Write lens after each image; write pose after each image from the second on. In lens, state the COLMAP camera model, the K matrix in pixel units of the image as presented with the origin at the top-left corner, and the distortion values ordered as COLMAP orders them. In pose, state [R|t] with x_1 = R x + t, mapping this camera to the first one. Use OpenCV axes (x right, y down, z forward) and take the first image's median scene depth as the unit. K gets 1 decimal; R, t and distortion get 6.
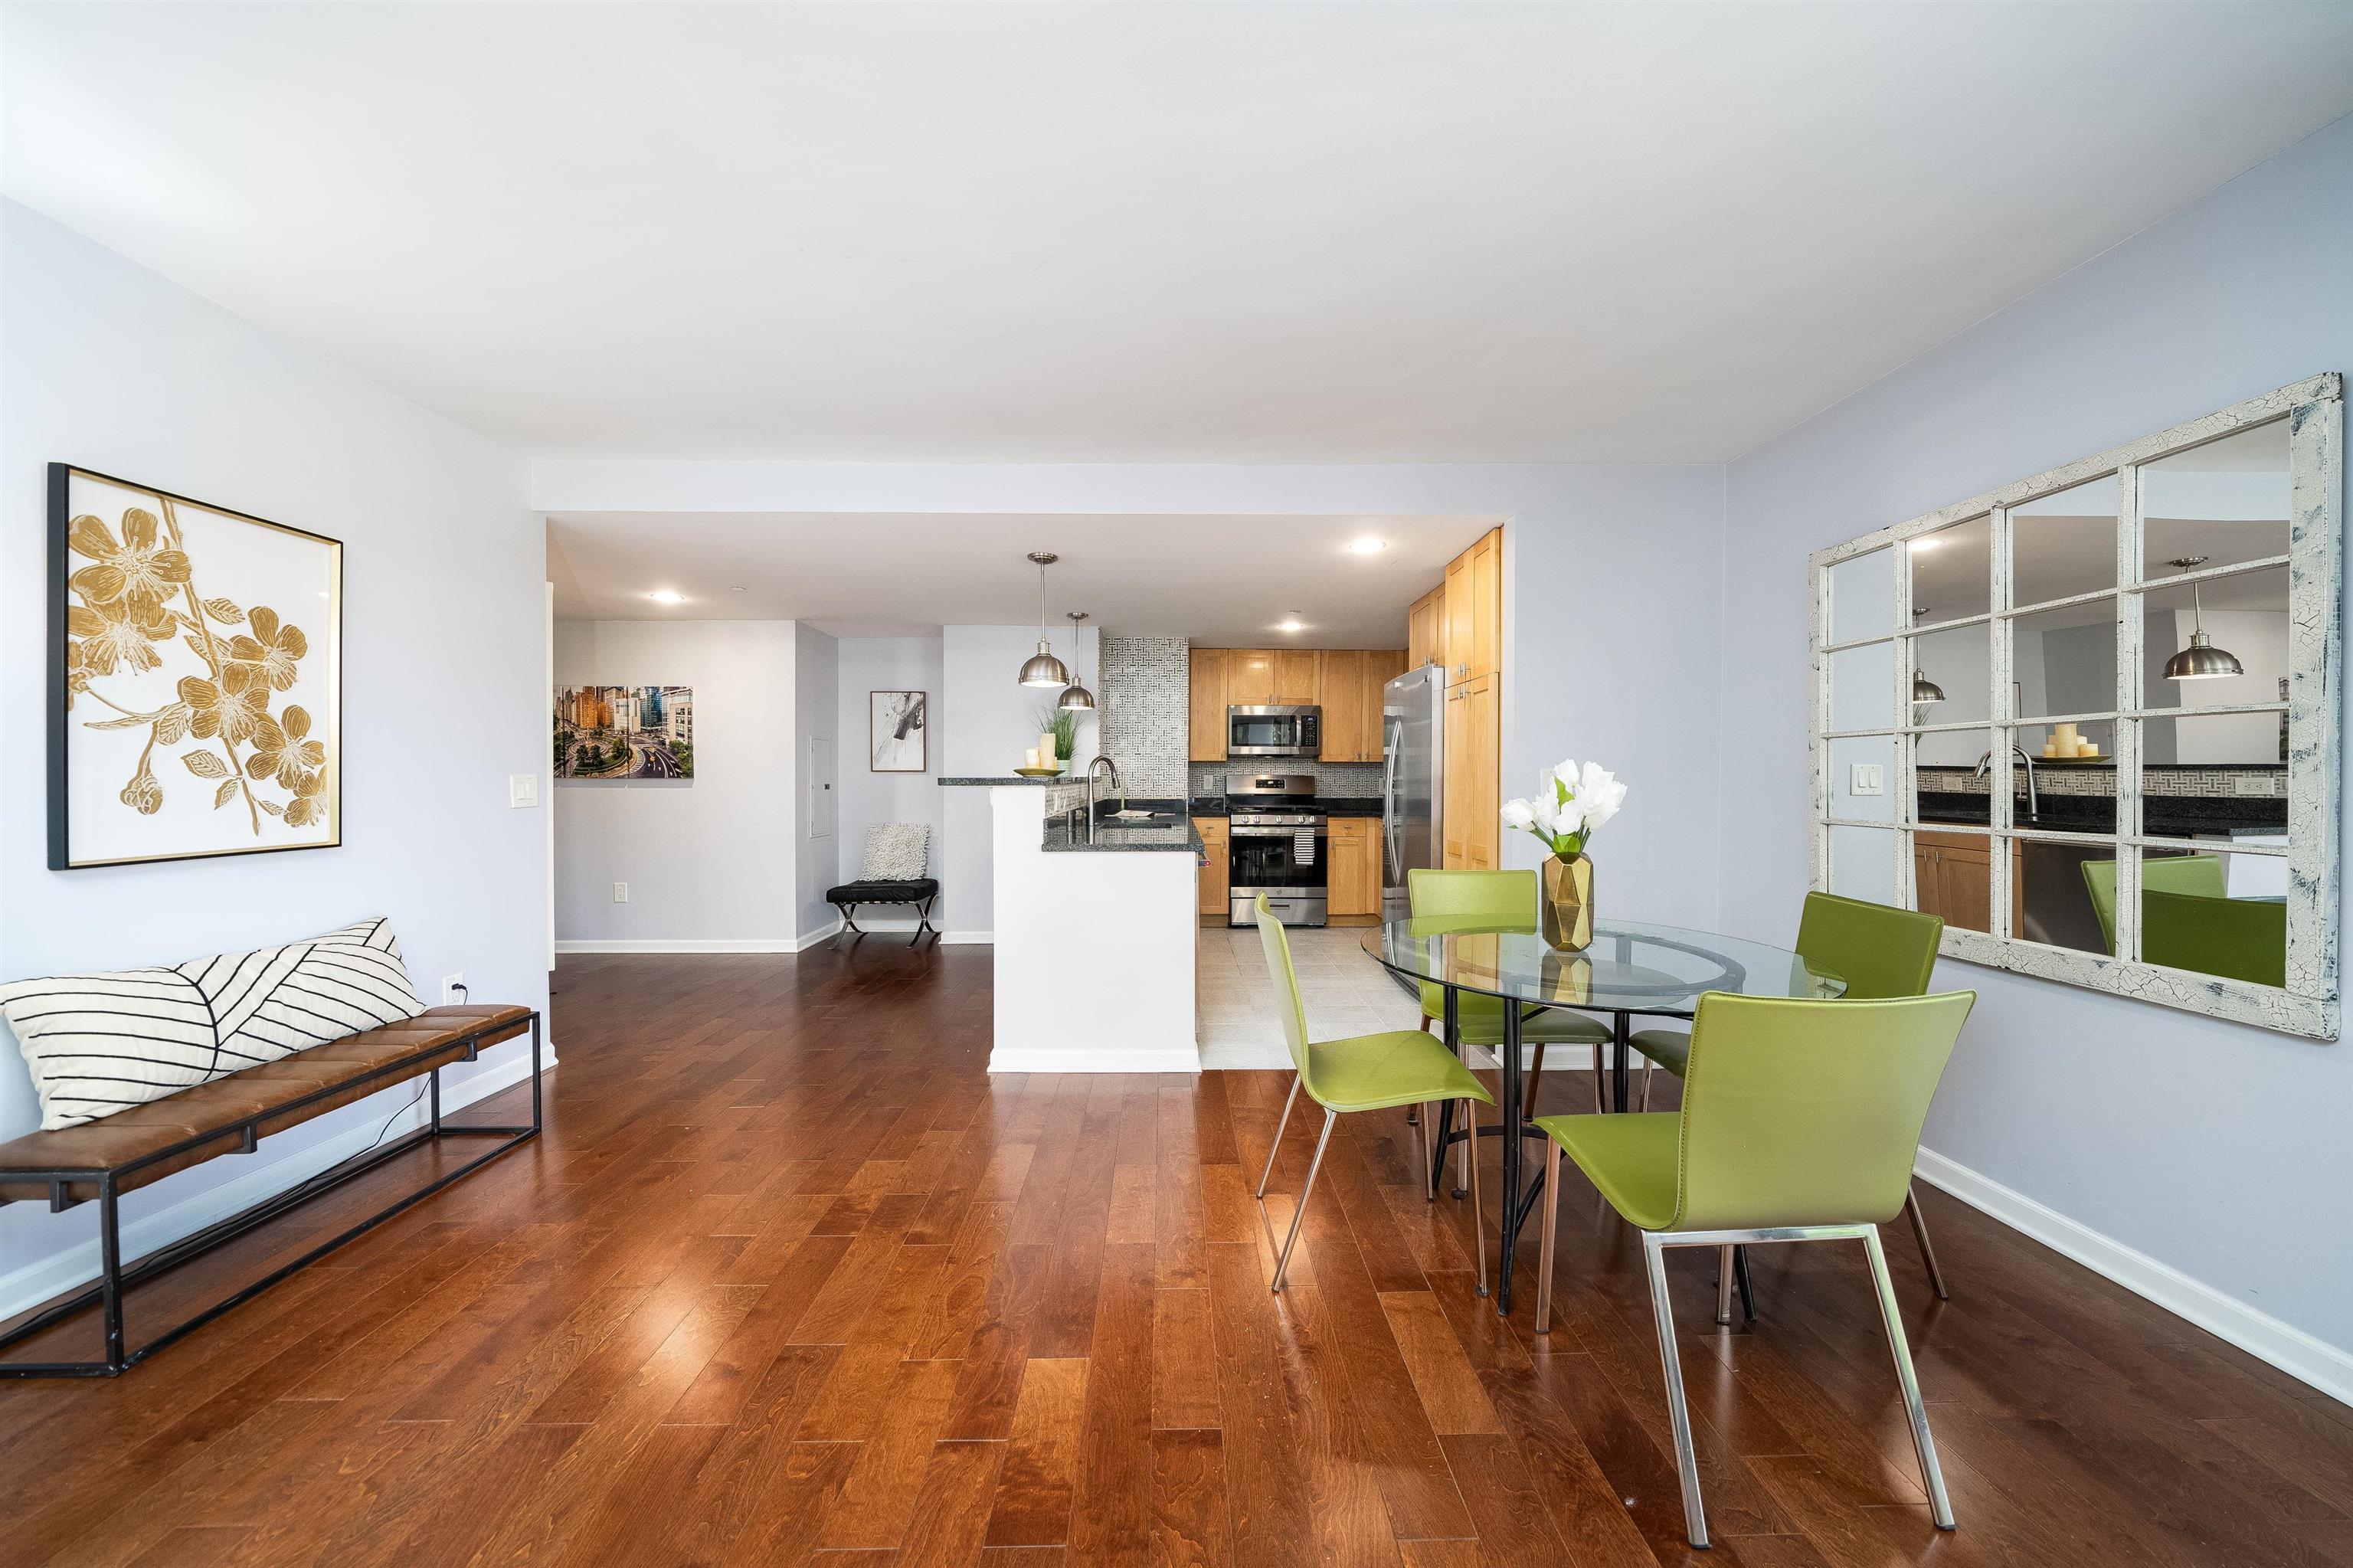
lens RADIAL K [[808.4, 0, 1176.5], [0, 808.4, 784.0], [0, 0, 1]] dist [-0.000494, -0.000413]
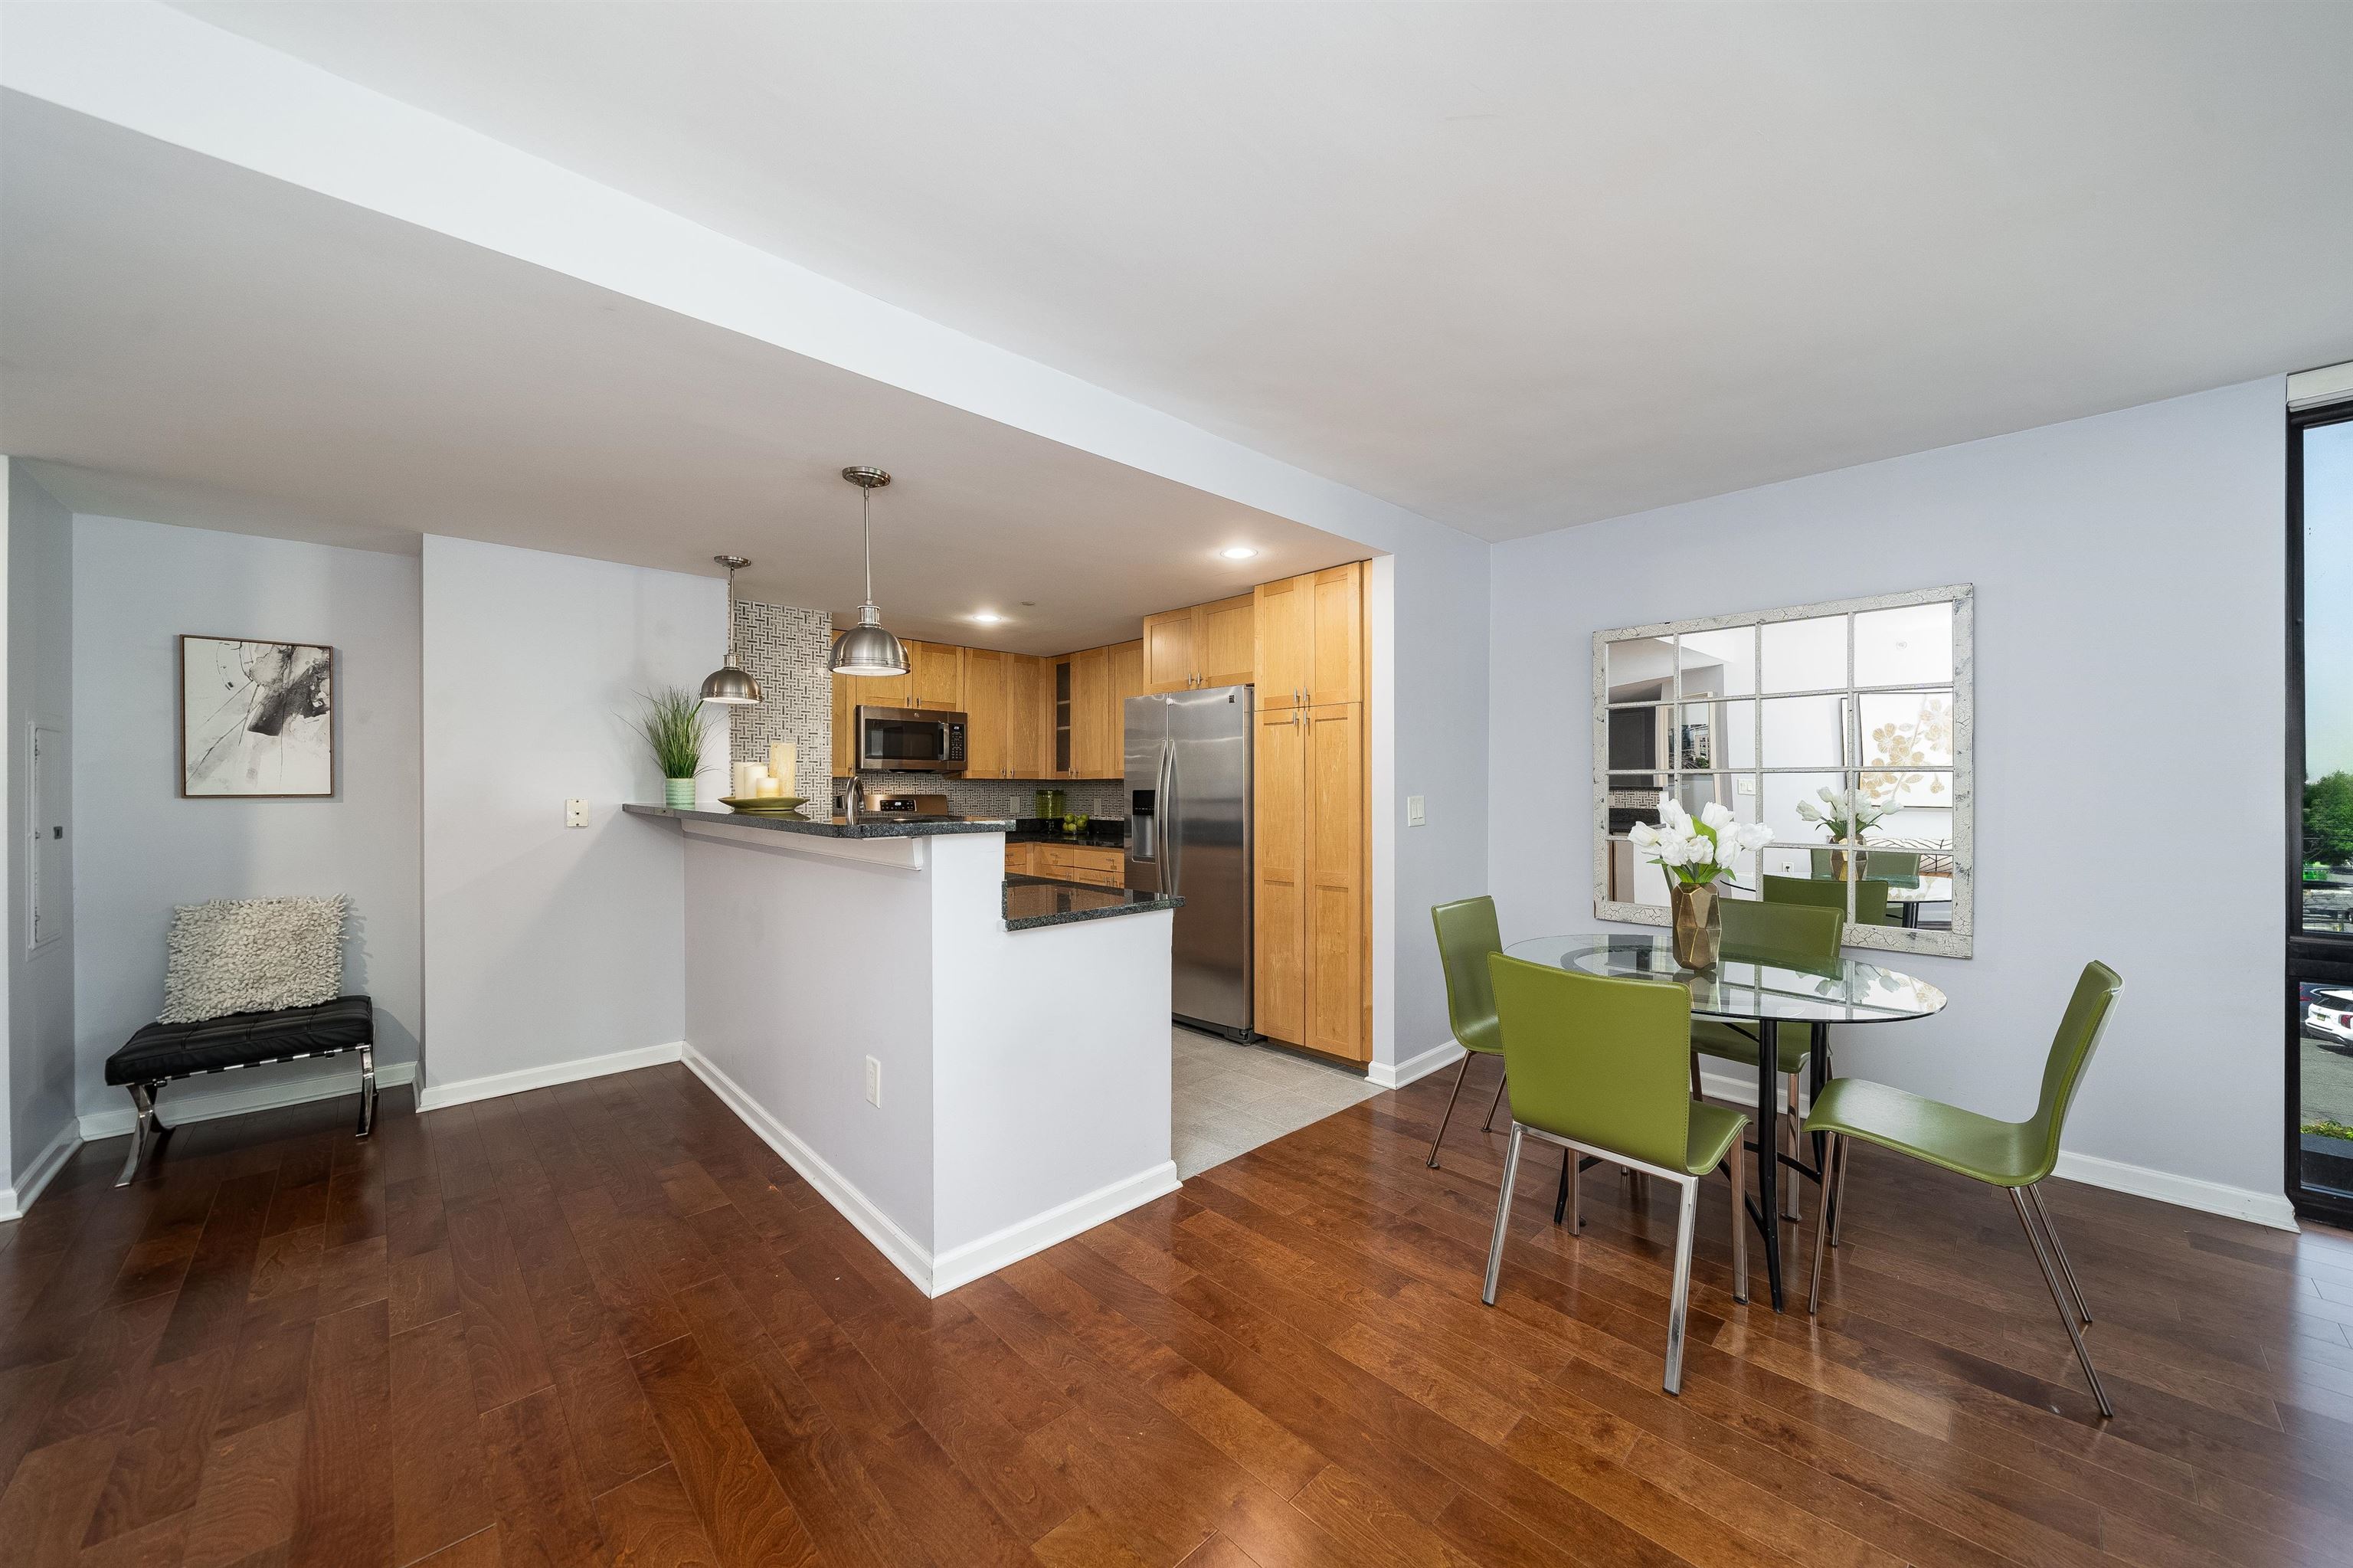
lens RADIAL K [[849.9, 0, 1176.5], [0, 849.9, 784.0], [0, 0, 1]] dist [-0.003128, -0.000266]
pose [[0.730341, -0.001381, 0.683081, -0.331517], [0.006346, 0.999969, -0.004763, -0.020131], [-0.683053, 0.007814, 0.730327, 0.243367]]
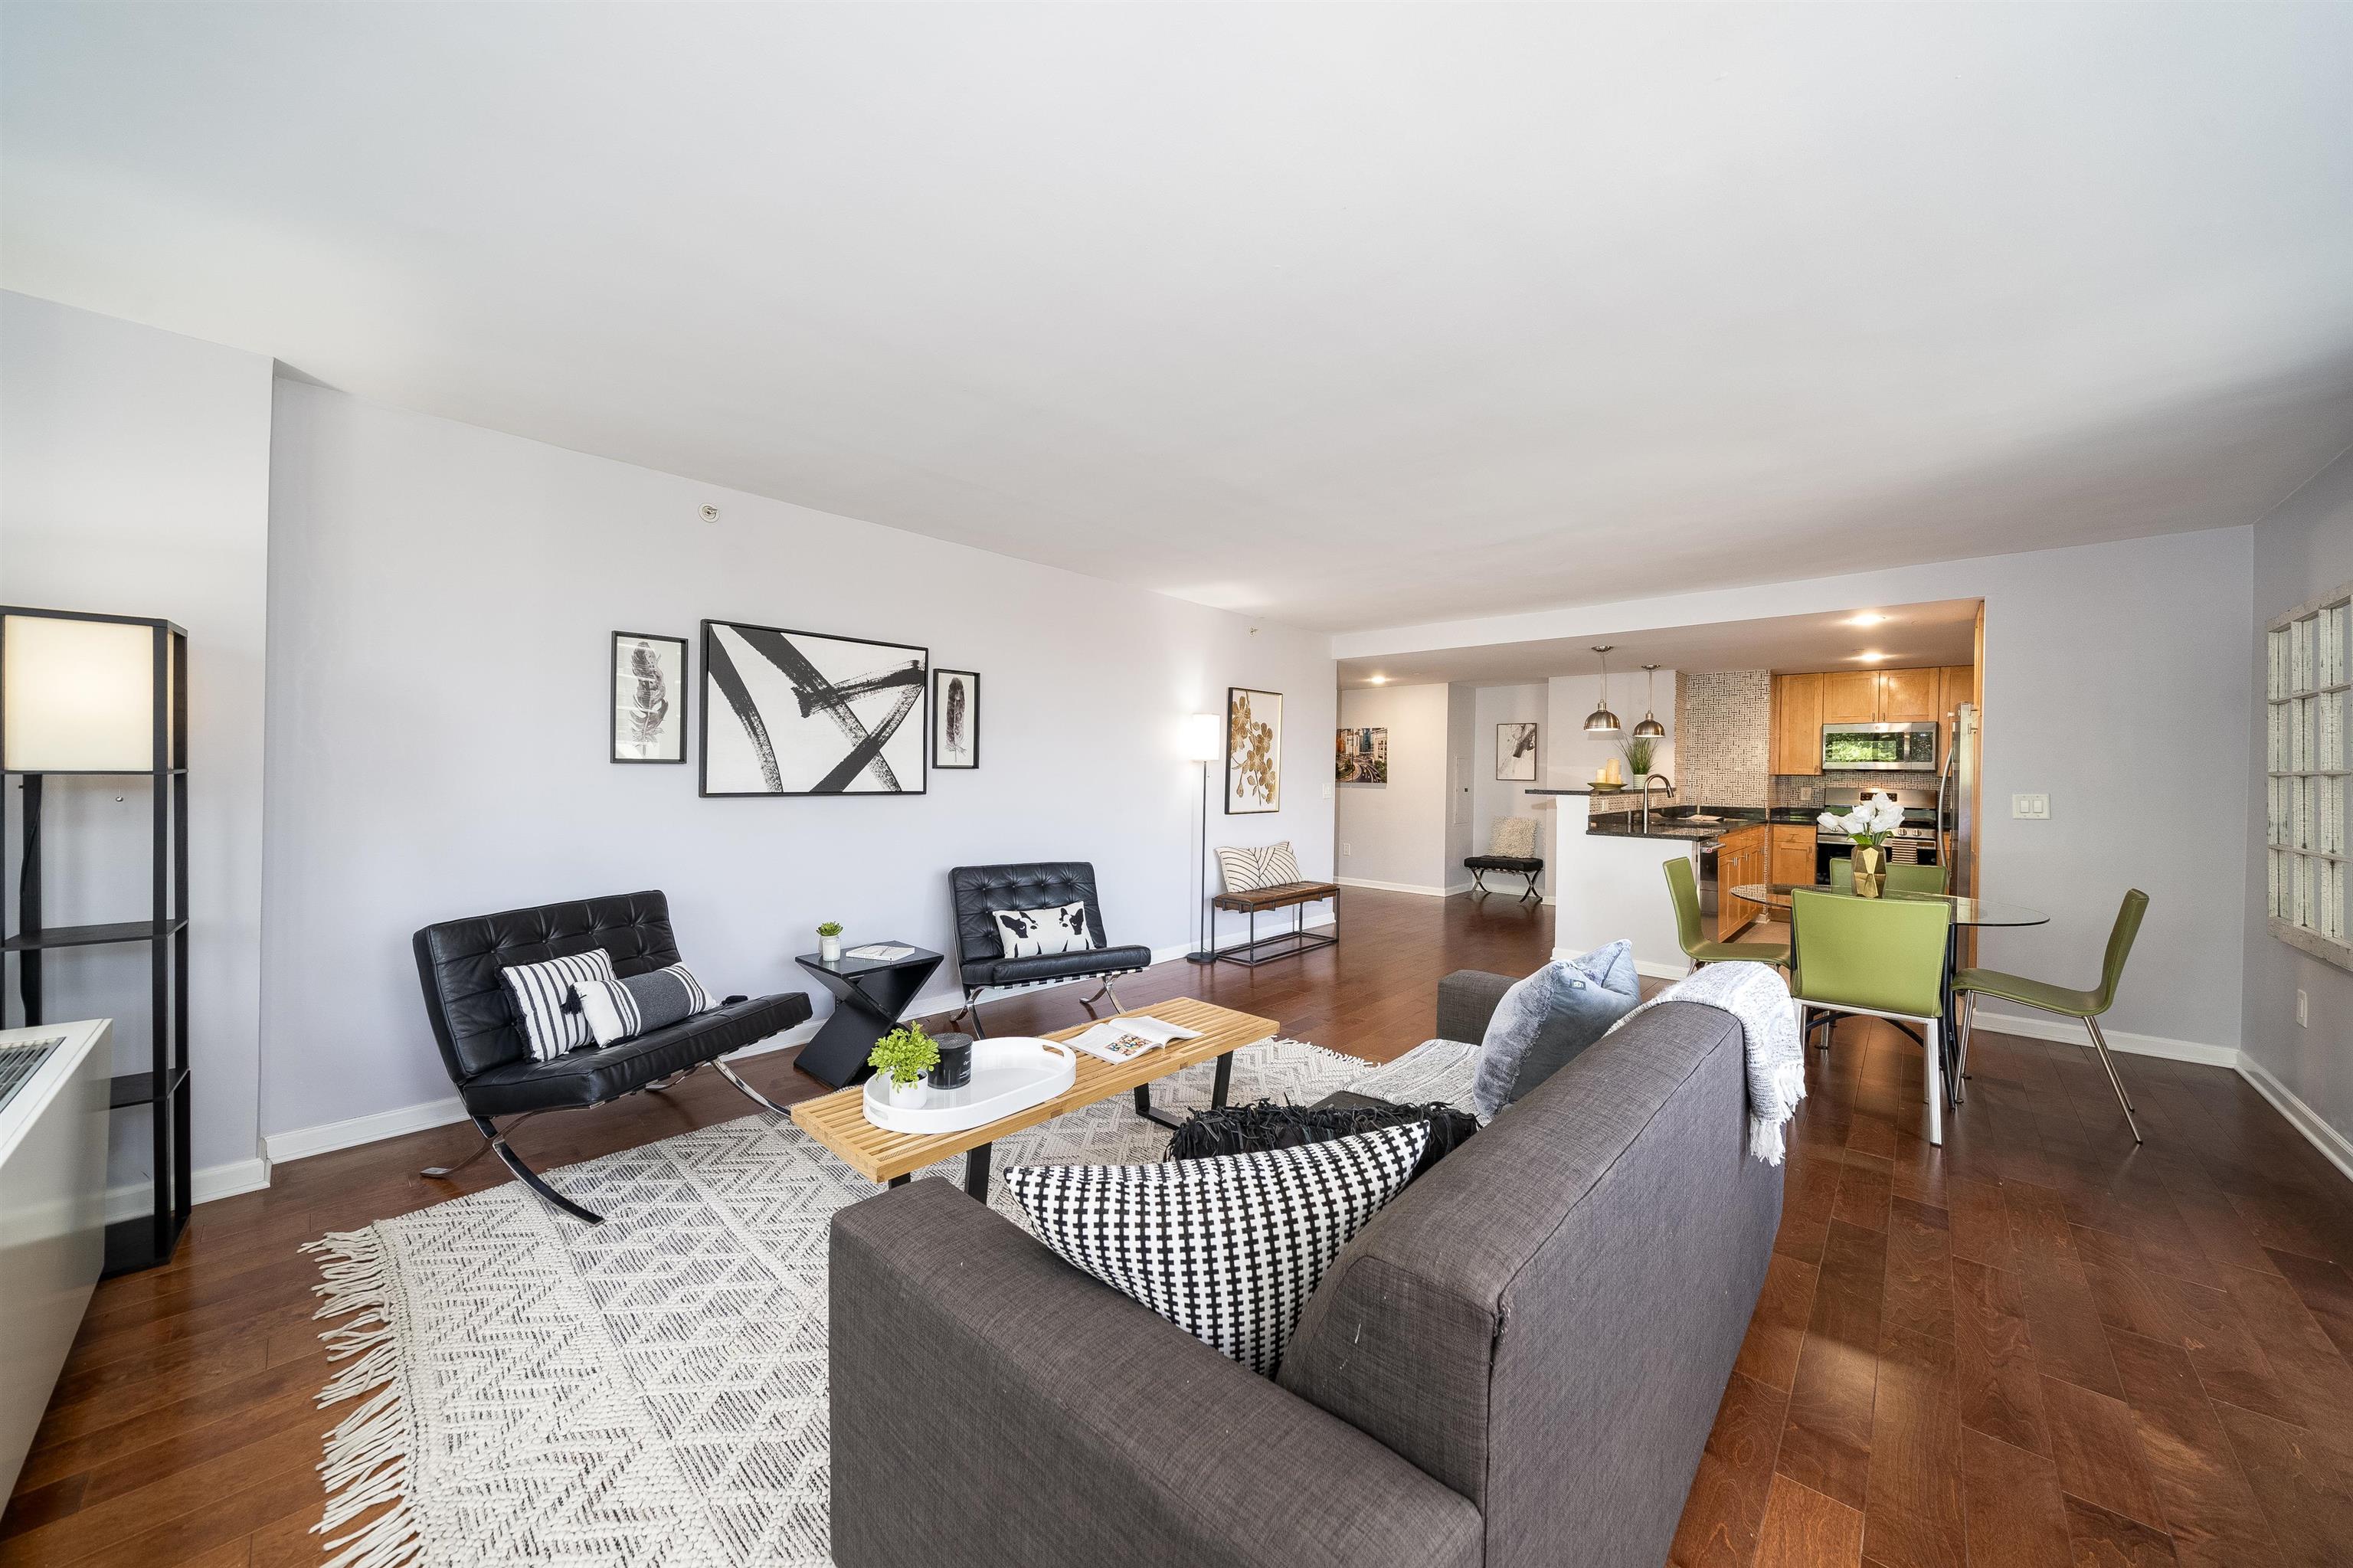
lens RADIAL K [[808.4, 0, 1176.5], [0, 808.4, 784.0], [0, 0, 1]] dist [-0.000494, -0.000413]
pose [[0.727483, 0.019993, -0.685835, 0.222261], [-0.017726, 0.999789, 0.010343, -0.014928], [0.685897, 0.004633, 0.727684, -0.498360]]
